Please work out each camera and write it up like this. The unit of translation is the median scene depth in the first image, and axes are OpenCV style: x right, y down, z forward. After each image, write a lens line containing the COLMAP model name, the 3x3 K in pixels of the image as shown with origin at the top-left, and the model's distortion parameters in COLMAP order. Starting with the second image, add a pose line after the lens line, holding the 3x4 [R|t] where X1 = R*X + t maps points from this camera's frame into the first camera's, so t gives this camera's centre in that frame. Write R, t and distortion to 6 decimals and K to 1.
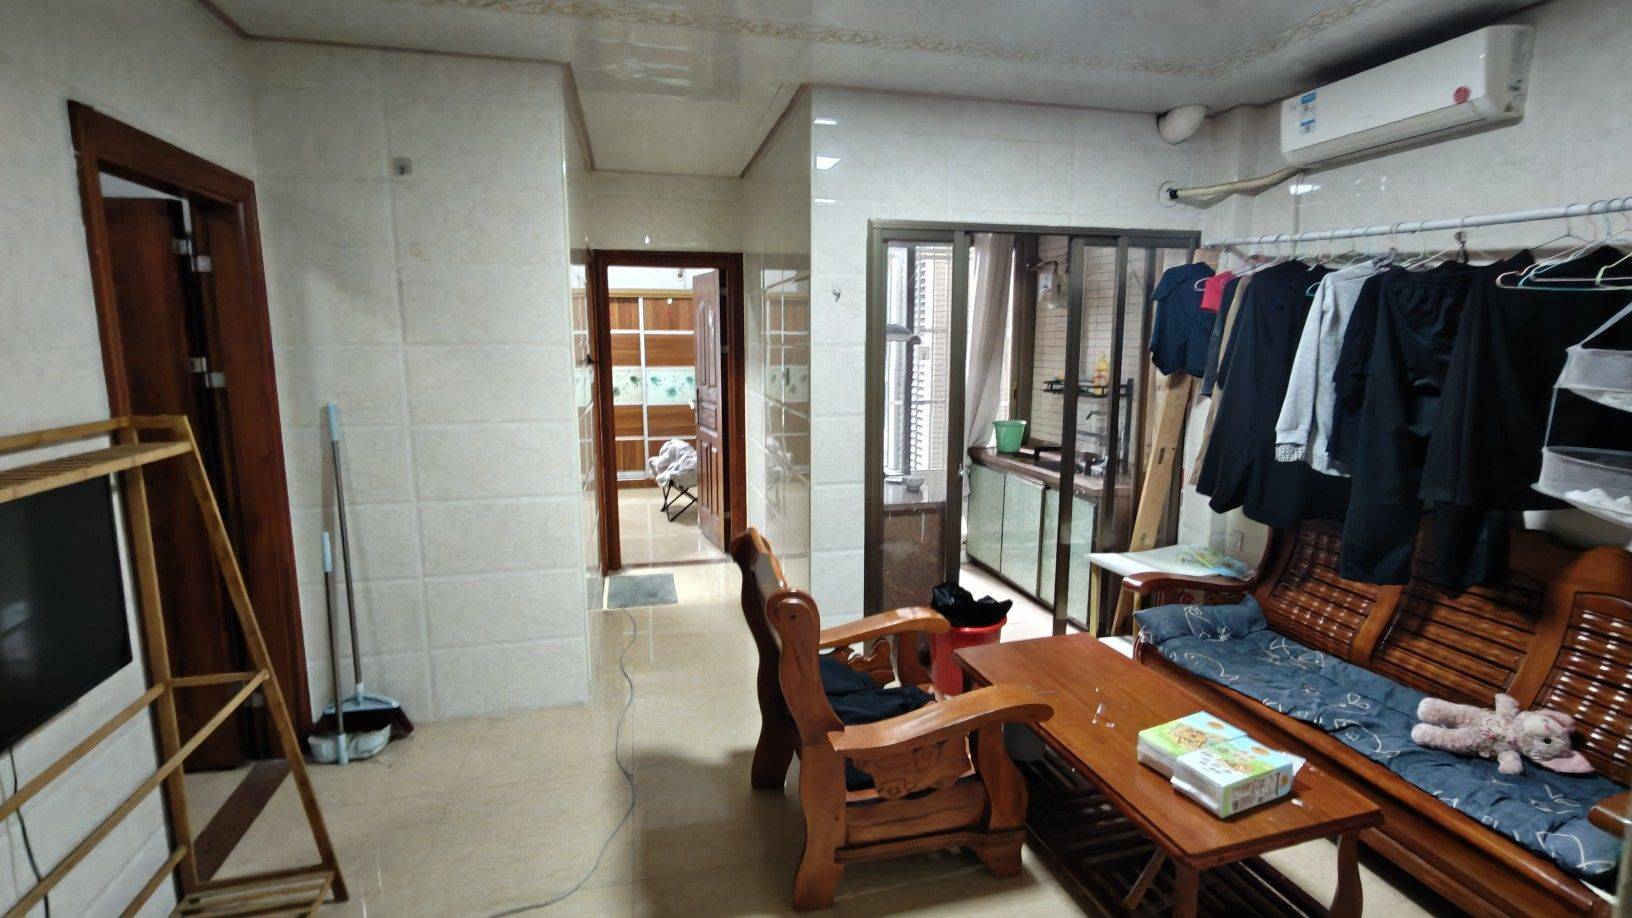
lens RADIAL K [[759.9, 0, 816.0], [0, 759.9, 459.0], [0, 0, 1]] dist [-0.009655, 0.005576]
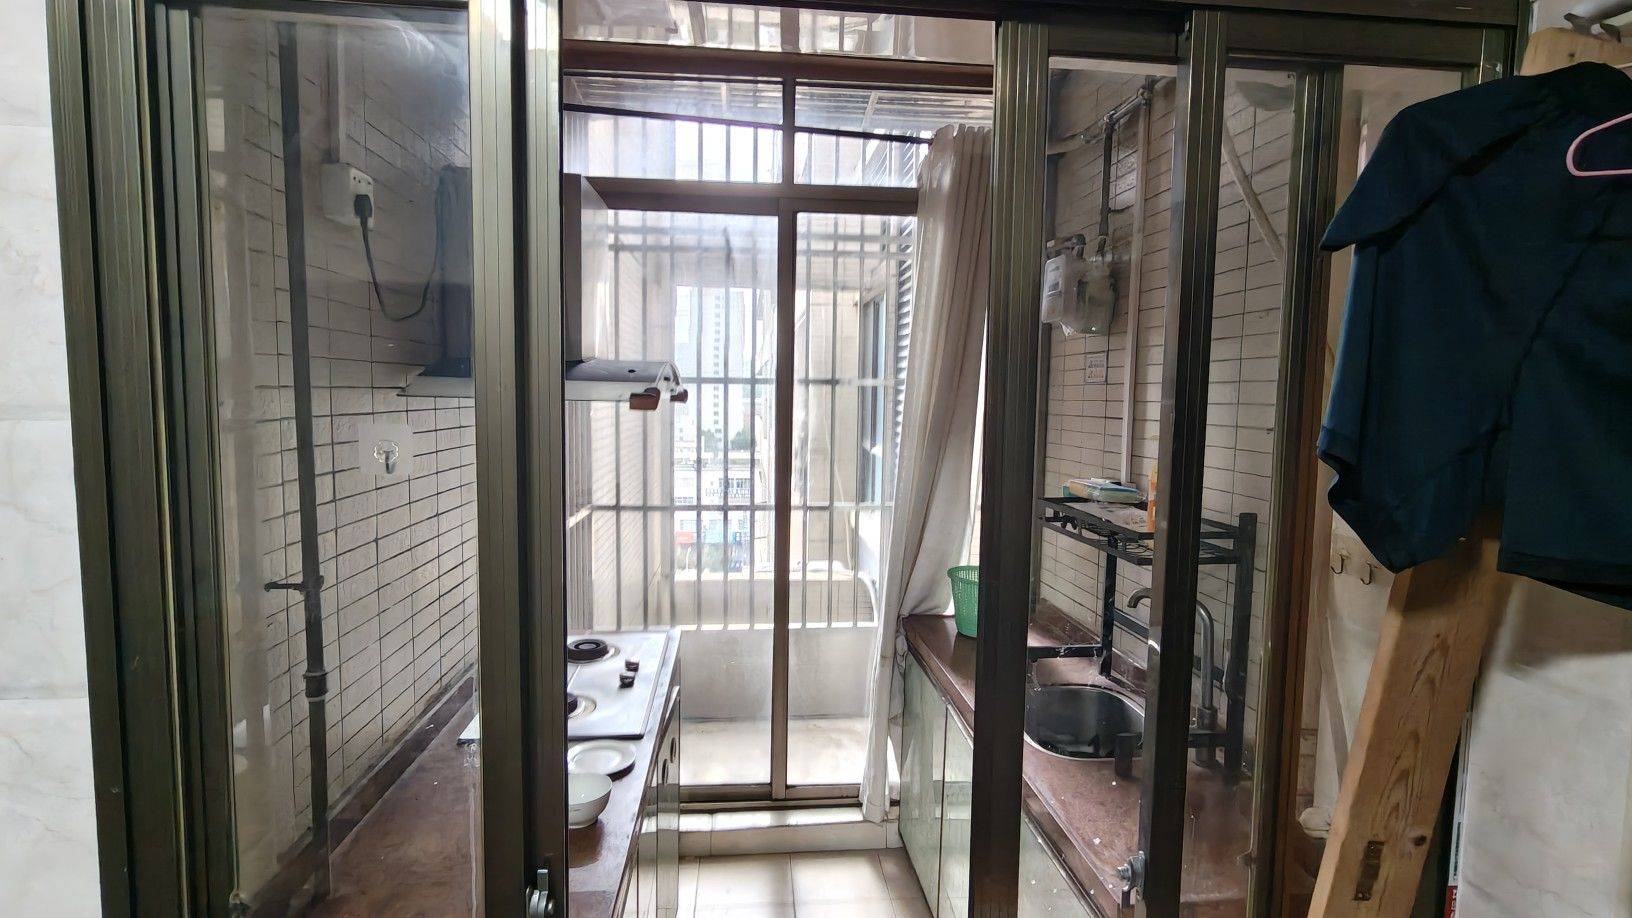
lens RADIAL K [[759.9, 0, 816.0], [0, 759.9, 459.0], [0, 0, 1]] dist [-0.009655, 0.005576]
pose [[0.989418, 0.027172, -0.142526, 0.284440], [-0.037274, 0.996941, -0.068700, -0.107981], [0.140224, 0.073285, 0.987404, 0.665704]]
